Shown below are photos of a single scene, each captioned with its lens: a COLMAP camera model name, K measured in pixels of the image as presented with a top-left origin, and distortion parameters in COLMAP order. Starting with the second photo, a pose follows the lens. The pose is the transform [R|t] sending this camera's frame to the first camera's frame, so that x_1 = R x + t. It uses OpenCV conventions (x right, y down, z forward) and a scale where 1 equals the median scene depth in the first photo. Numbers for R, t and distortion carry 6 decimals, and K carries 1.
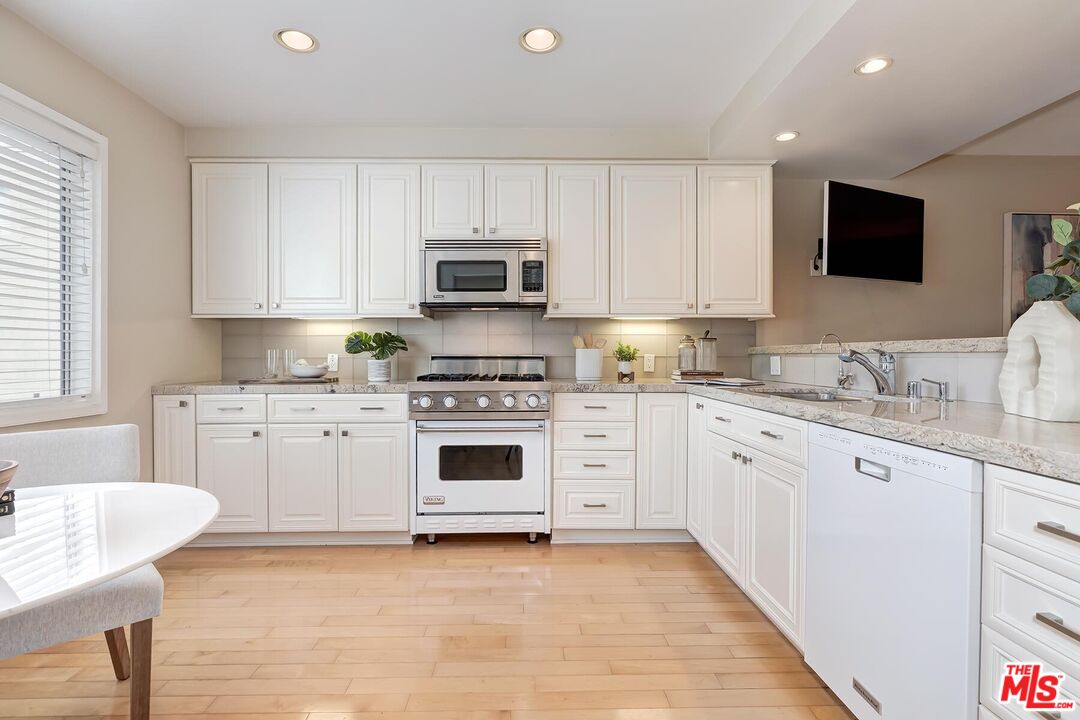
lens RADIAL K [[492.4, 0, 537.0], [0, 492.4, 358.2], [0, 0, 1]] dist [0.007457, -0.002009]
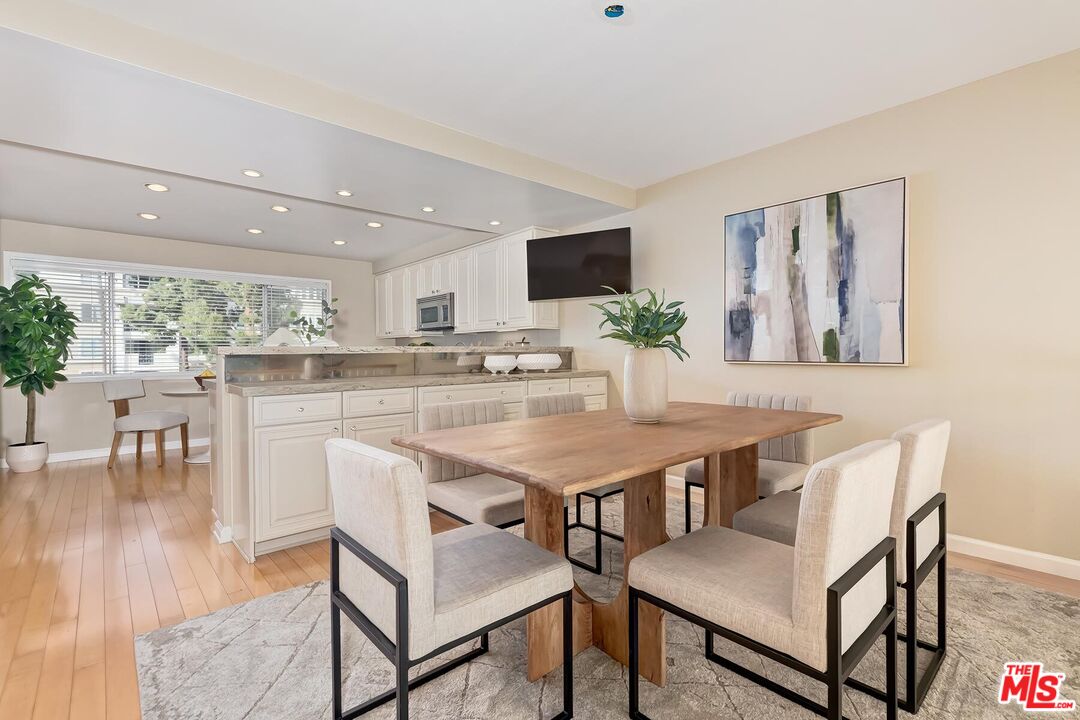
lens RADIAL K [[492.4, 0, 542.0], [0, 492.4, 359.6], [0, 0, 1]] dist [0.007457, -0.002009]
pose [[0.653980, 0.001396, -0.756511, 1.577701], [-0.003327, 0.999994, -0.001030, 0.015923], [0.756505, 0.003190, 0.653980, 0.022461]]
